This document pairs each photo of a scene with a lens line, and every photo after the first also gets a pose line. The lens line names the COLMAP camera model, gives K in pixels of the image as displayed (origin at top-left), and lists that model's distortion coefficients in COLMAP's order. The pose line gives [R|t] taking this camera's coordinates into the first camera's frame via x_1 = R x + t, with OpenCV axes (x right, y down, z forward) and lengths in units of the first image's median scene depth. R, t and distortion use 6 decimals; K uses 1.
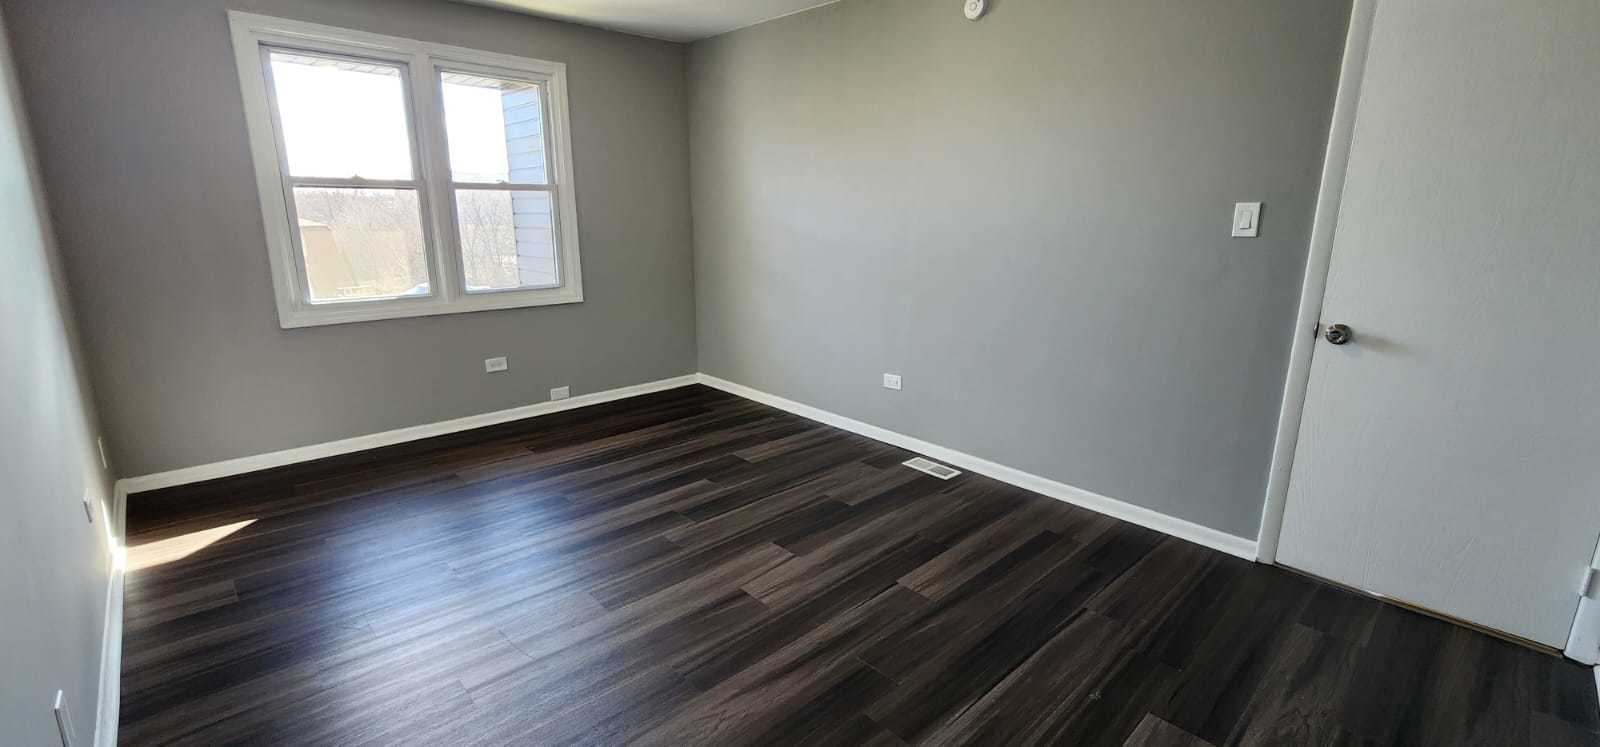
lens RADIAL K [[695.6, 0, 802.8], [0, 695.6, 374.6], [0, 0, 1]] dist [-0.002581, -0.000087]
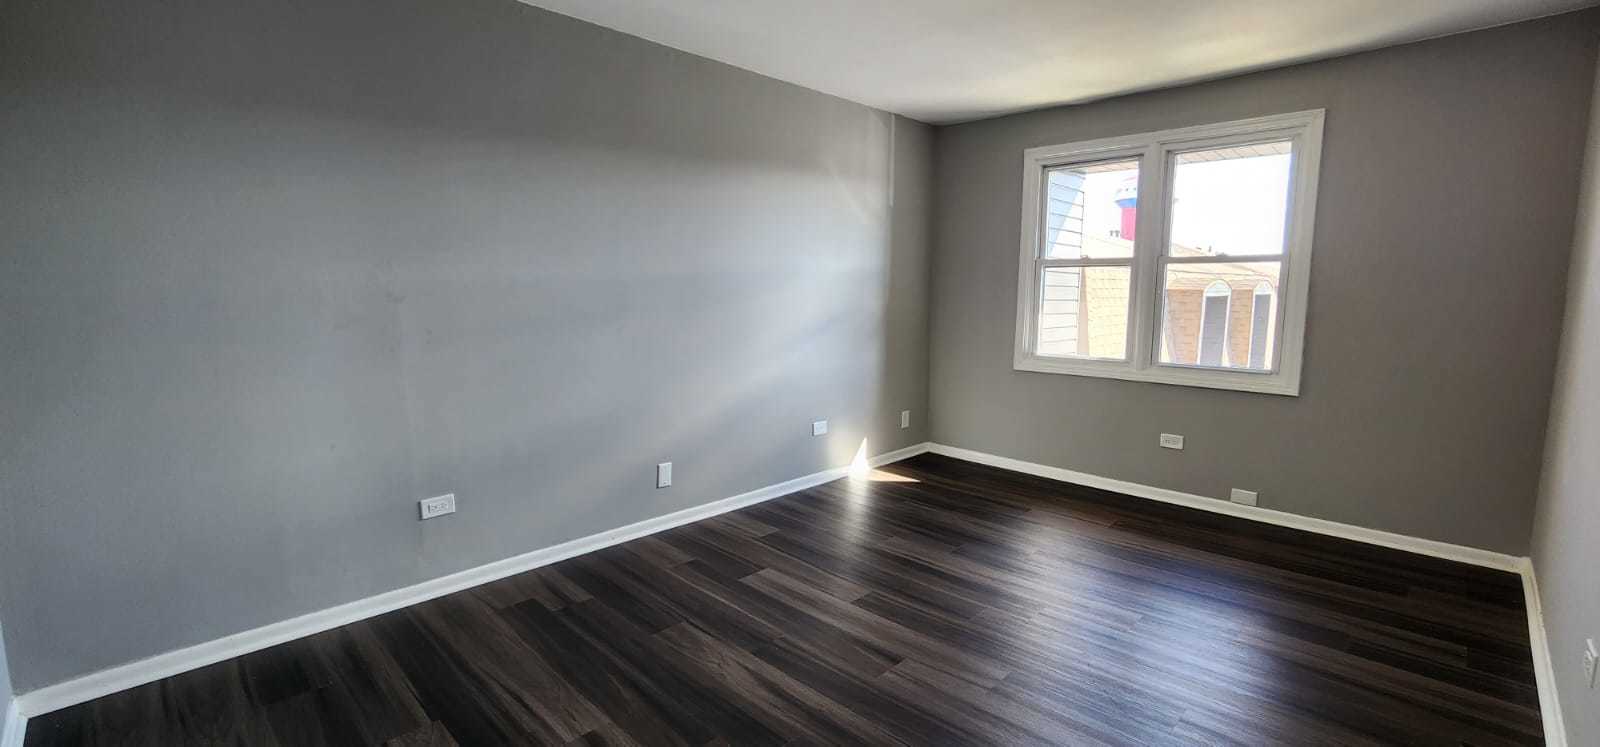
lens RADIAL K [[695.6, 0, 802.8], [0, 695.6, 374.6], [0, 0, 1]] dist [-0.002581, -0.000087]
pose [[0.017357, 0.116614, -0.993026, 0.512537], [-0.237353, 0.965266, 0.109205, -0.090407], [0.971268, 0.233802, 0.044433, 0.454359]]
